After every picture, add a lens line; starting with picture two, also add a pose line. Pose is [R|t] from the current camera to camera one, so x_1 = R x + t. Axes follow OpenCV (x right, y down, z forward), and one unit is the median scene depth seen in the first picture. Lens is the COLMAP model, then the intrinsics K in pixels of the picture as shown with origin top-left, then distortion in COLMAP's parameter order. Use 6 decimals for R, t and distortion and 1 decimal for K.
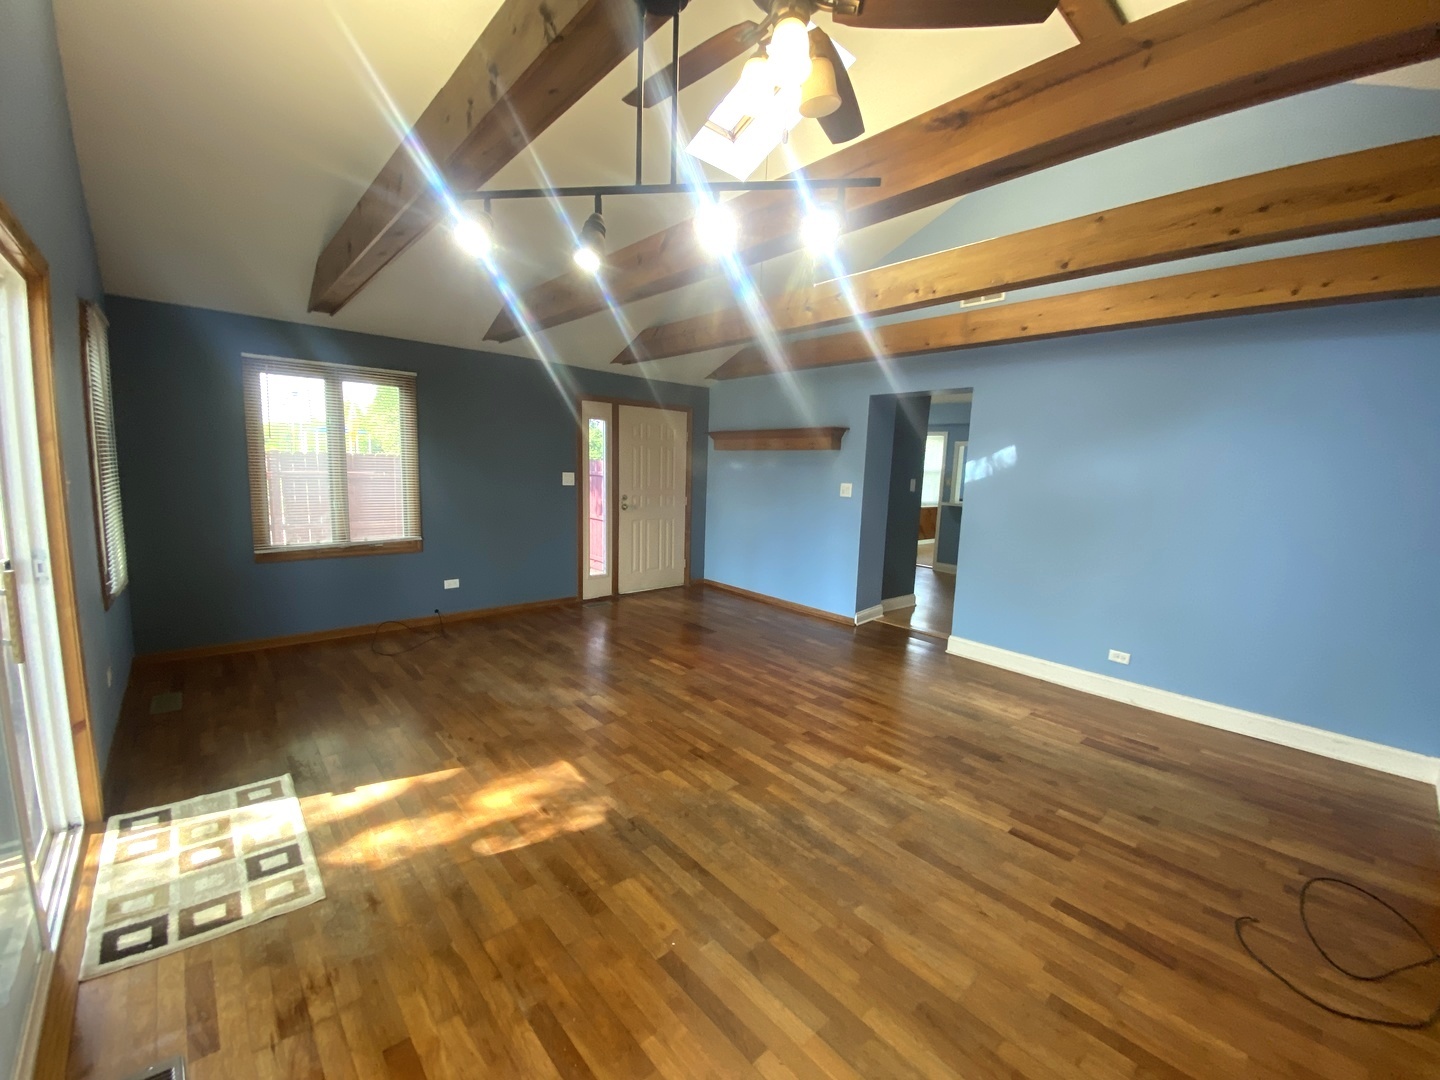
lens RADIAL K [[581.4, 0, 729.6], [0, 581.4, 539.6], [0, 0, 1]] dist [0.004830, -0.007673]
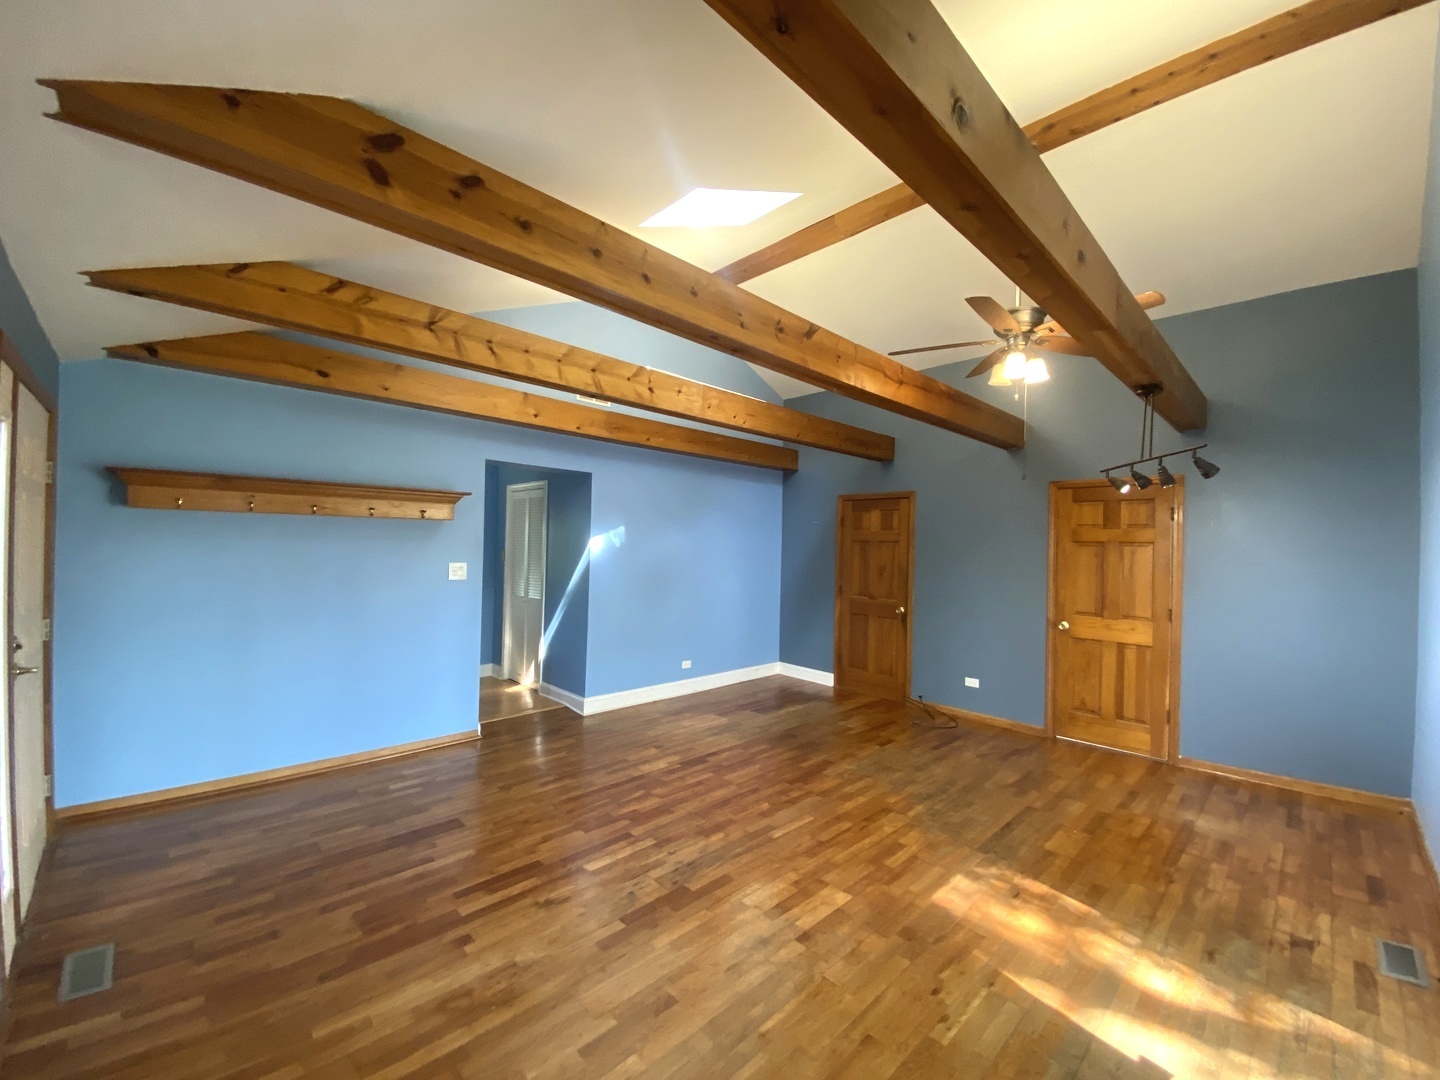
lens RADIAL K [[581.4, 0, 707.3], [0, 581.4, 536.6], [0, 0, 1]] dist [0.004830, -0.007673]
pose [[-0.026727, -0.023745, 0.999361, -0.898235], [0.096495, 0.994988, 0.026222, -0.179499], [-0.994975, 0.097134, -0.024302, 1.016053]]
